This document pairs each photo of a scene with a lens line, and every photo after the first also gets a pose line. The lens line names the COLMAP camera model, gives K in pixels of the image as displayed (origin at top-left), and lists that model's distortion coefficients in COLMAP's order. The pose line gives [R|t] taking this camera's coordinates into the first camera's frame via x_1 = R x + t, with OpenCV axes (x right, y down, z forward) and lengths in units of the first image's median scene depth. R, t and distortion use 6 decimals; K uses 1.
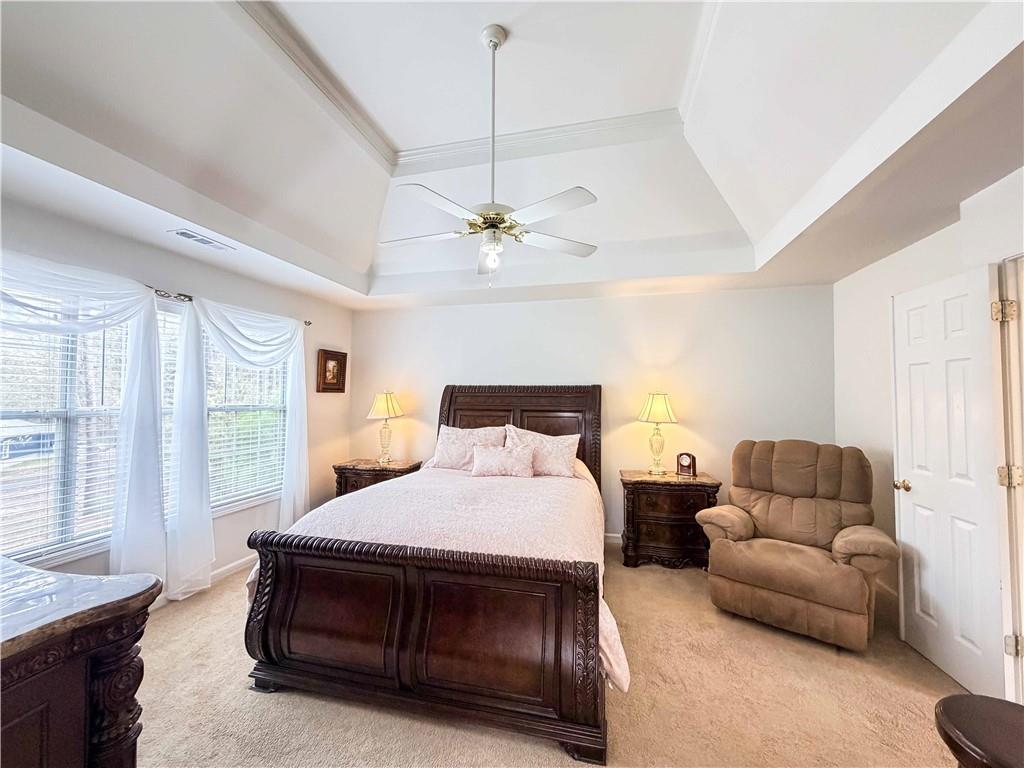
lens RADIAL K [[408.9, 0, 508.6], [0, 408.9, 383.8], [0, 0, 1]] dist [-0.000589, 0.000513]
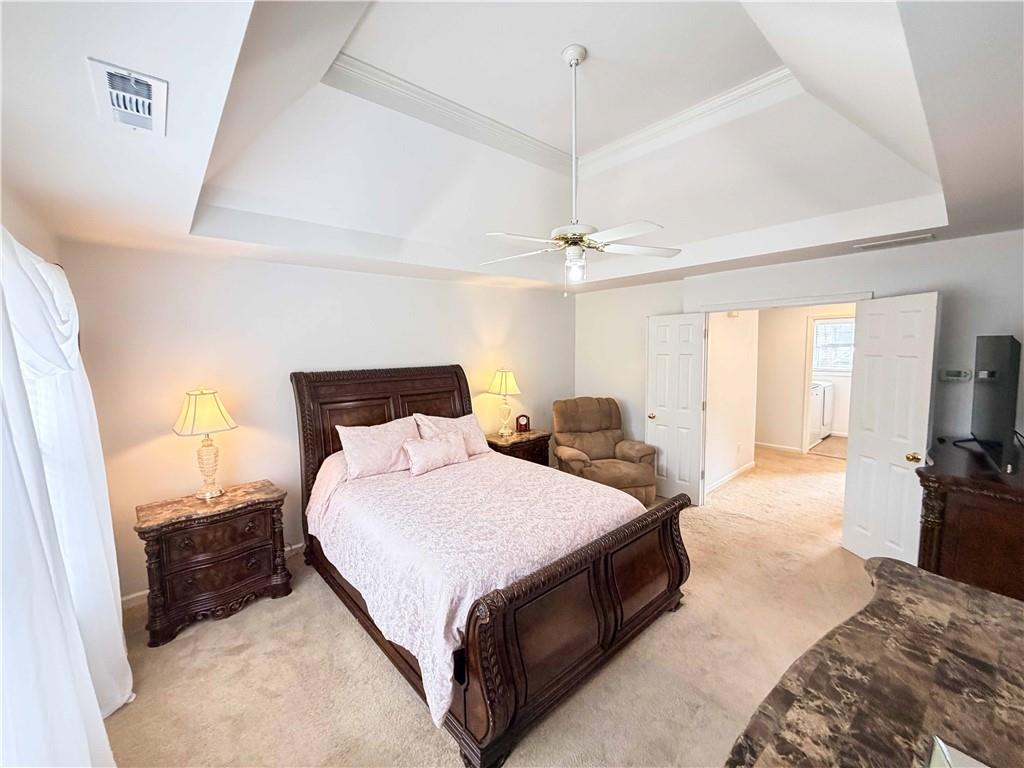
lens RADIAL K [[408.5, 0, 508.5], [0, 408.5, 383.9], [0, 0, 1]] dist [-0.000209, 0.000213]
pose [[0.573837, -0.087903, 0.814238, -0.841932], [-0.006676, 0.993688, 0.111981, -0.099475], [-0.818942, -0.069695, 0.569628, 0.383808]]
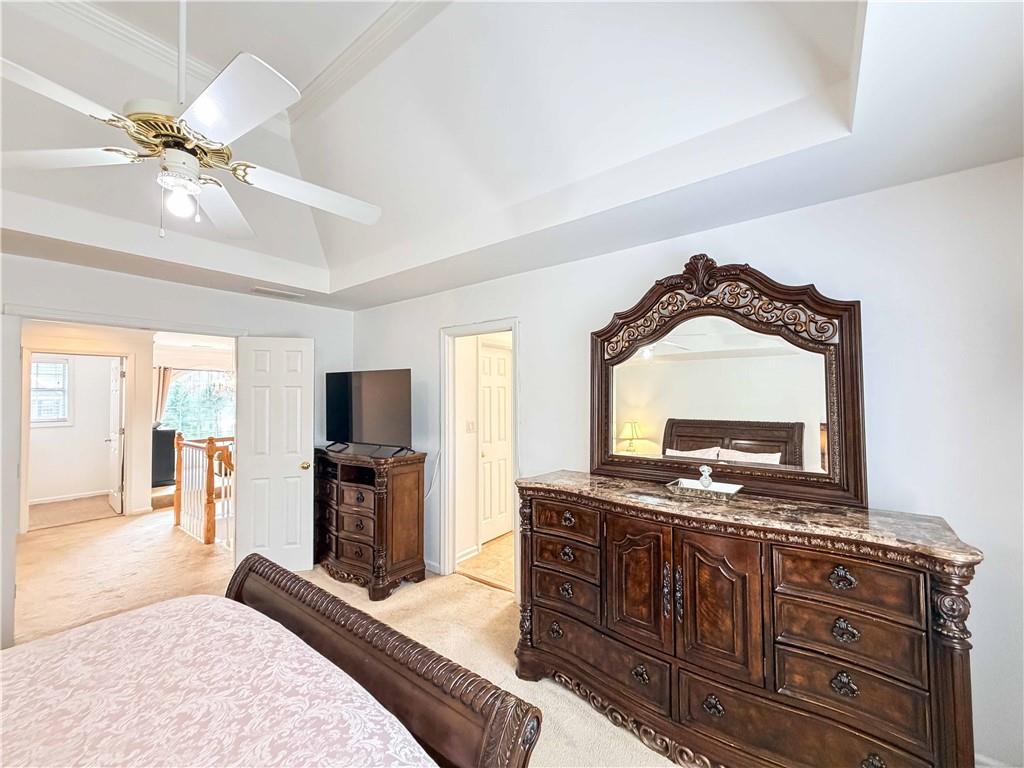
lens RADIAL K [[408.9, 0, 508.6], [0, 408.9, 383.8], [0, 0, 1]] dist [-0.000589, 0.000513]
pose [[-0.916782, 0.013872, 0.399147, -0.563487], [-0.008394, 0.998507, -0.053982, -0.006369], [-0.399300, -0.052840, -0.915297, 1.049786]]
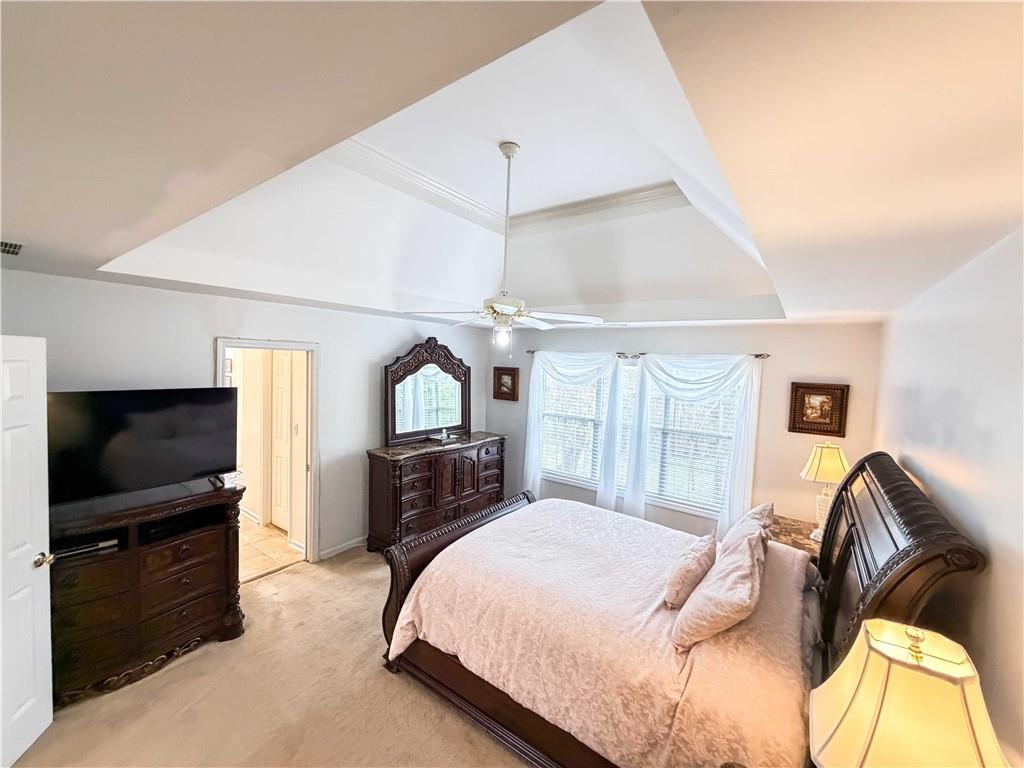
lens RADIAL K [[408.5, 0, 508.5], [0, 408.5, 383.9], [0, 0, 1]] dist [-0.000209, 0.000213]
pose [[-0.382733, 0.035018, -0.923195, 0.866800], [-0.009475, 0.999080, 0.041824, -0.168438], [0.923810, 0.024755, -0.382049, 1.168285]]
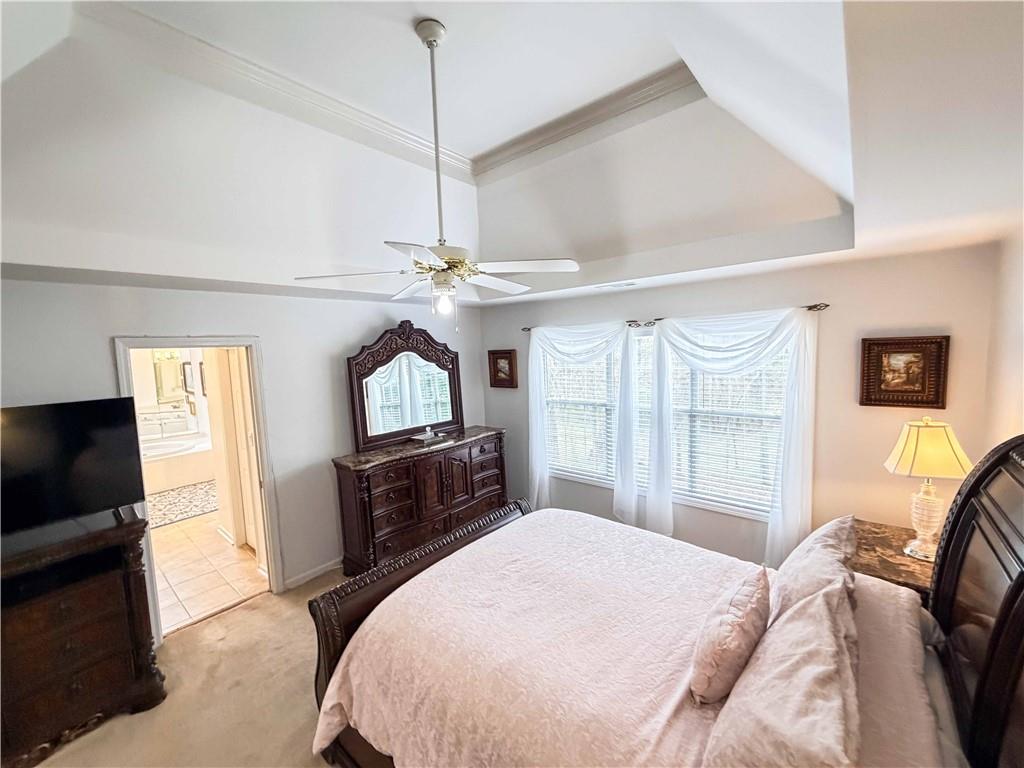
lens RADIAL K [[408.9, 0, 508.6], [0, 408.9, 383.8], [0, 0, 1]] dist [-0.000589, 0.000513]
pose [[-0.446554, 0.094015, -0.889804, 0.559759], [0.065572, 0.995229, 0.072246, -0.146252], [0.892351, -0.026084, -0.450588, 1.192483]]
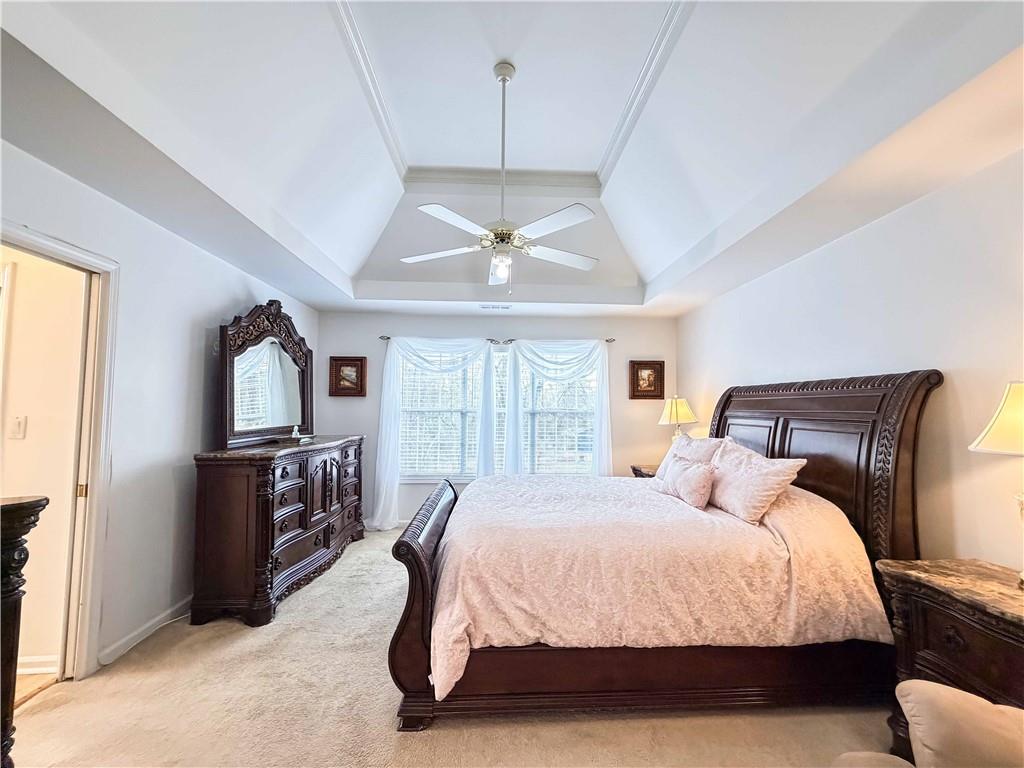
lens RADIAL K [[408.9, 0, 508.6], [0, 408.9, 383.8], [0, 0, 1]] dist [-0.000589, 0.000513]
pose [[0.278995, -0.058313, -0.958520, 0.785342], [0.023580, 0.998270, -0.053867, 0.047504], [0.960003, -0.007573, 0.279887, 0.550586]]
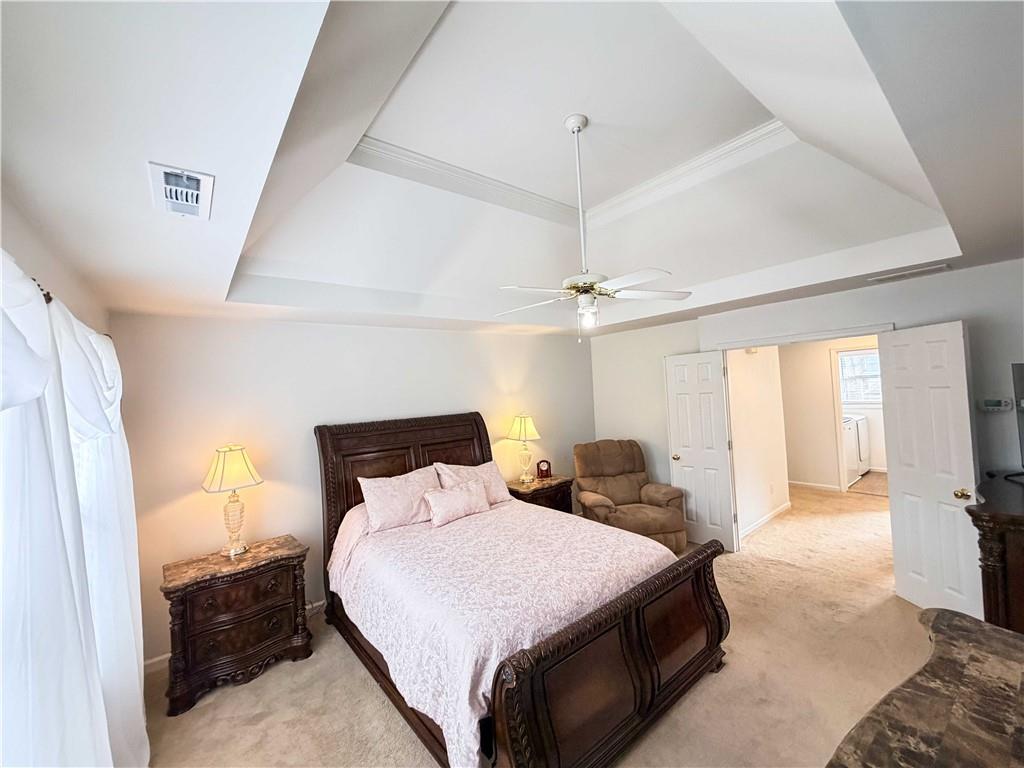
lens RADIAL K [[408.5, 0, 508.5], [0, 408.5, 383.9], [0, 0, 1]] dist [-0.000209, 0.000213]
pose [[0.609084, -0.023356, 0.792762, -0.847047], [0.033002, 0.999447, 0.004089, -0.106875], [-0.792419, 0.023673, 0.609518, 0.376967]]
